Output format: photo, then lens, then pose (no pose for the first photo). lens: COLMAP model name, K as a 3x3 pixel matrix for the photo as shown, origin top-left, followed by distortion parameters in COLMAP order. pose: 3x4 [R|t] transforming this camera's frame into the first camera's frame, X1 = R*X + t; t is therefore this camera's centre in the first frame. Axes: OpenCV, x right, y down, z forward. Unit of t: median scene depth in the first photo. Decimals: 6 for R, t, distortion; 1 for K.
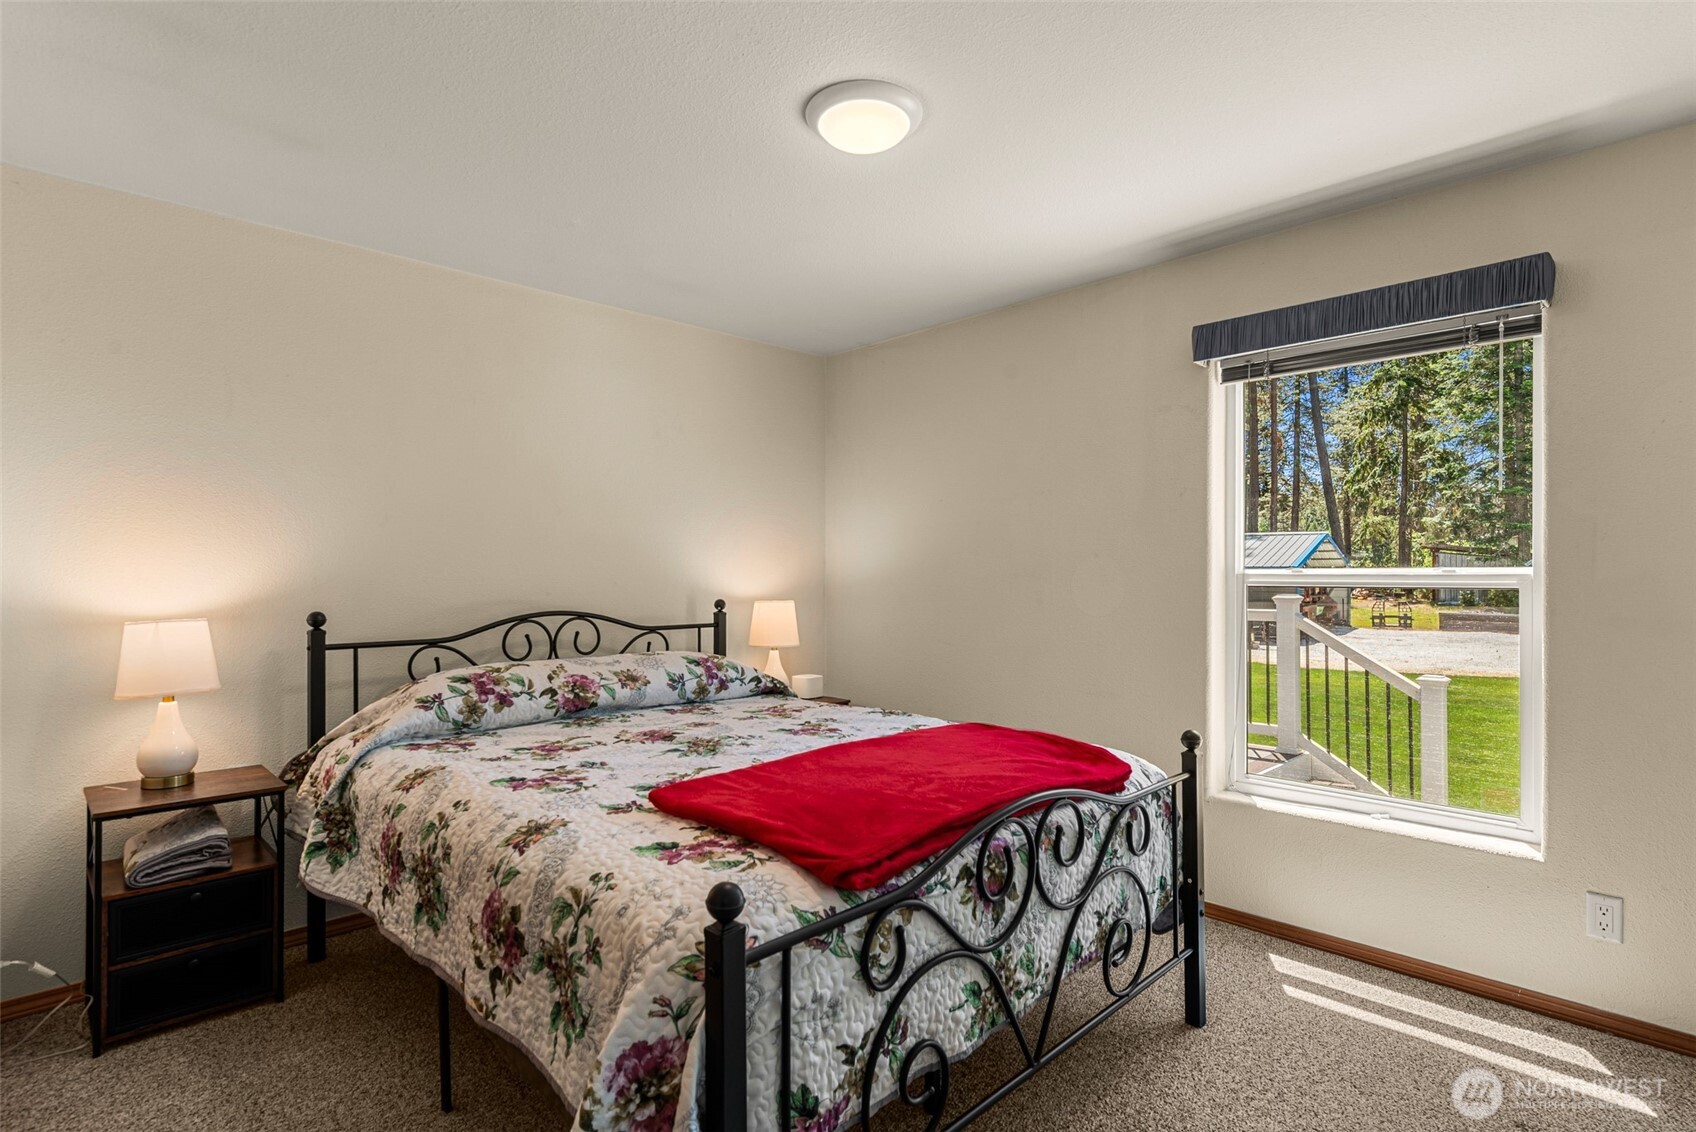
lens RADIAL K [[852.9, 0, 850.0], [0, 852.9, 565.6], [0, 0, 1]] dist [0.003390, 0.000521]
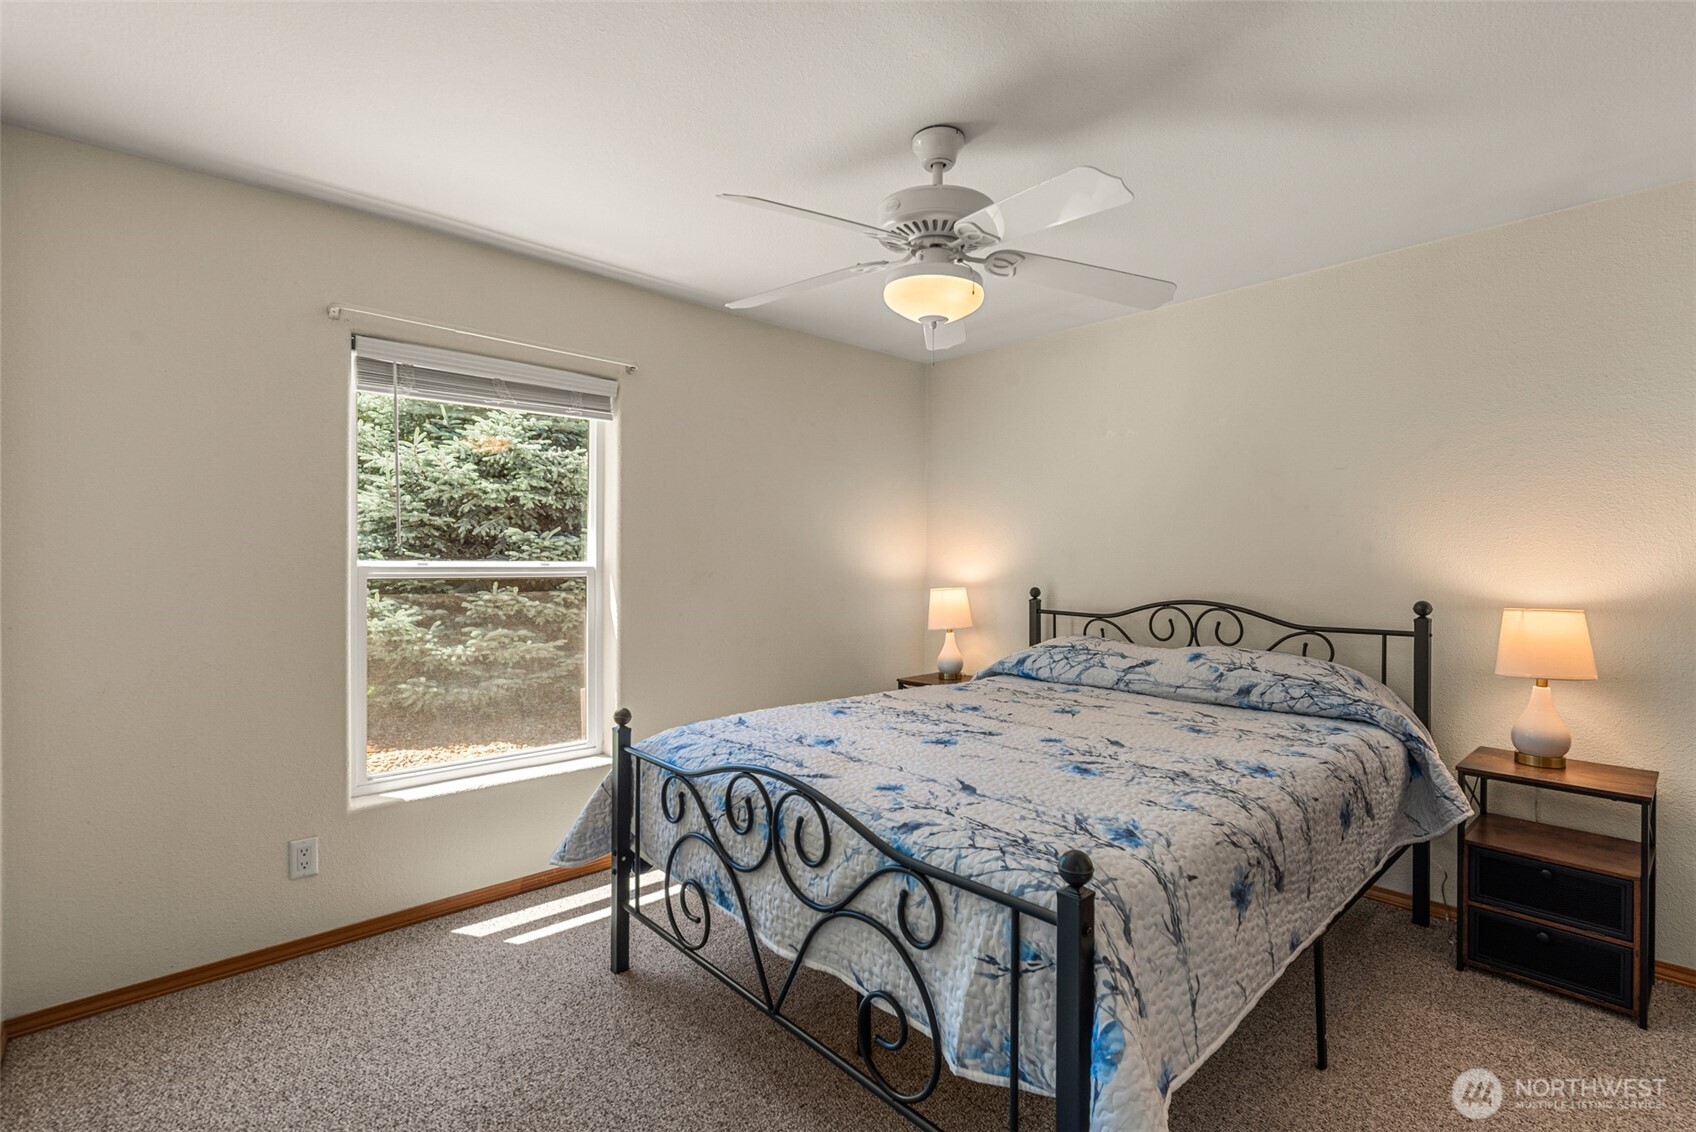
lens RADIAL K [[761.5, 0, 849.8], [0, 761.5, 562.1], [0, 0, 1]] dist [-0.001711, -0.000266]
pose [[-0.040761, 0.008023, -0.999137, 0.622536], [-0.000488, 0.999967, 0.008050, -0.002184], [0.999169, 0.000816, -0.040756, 0.597902]]
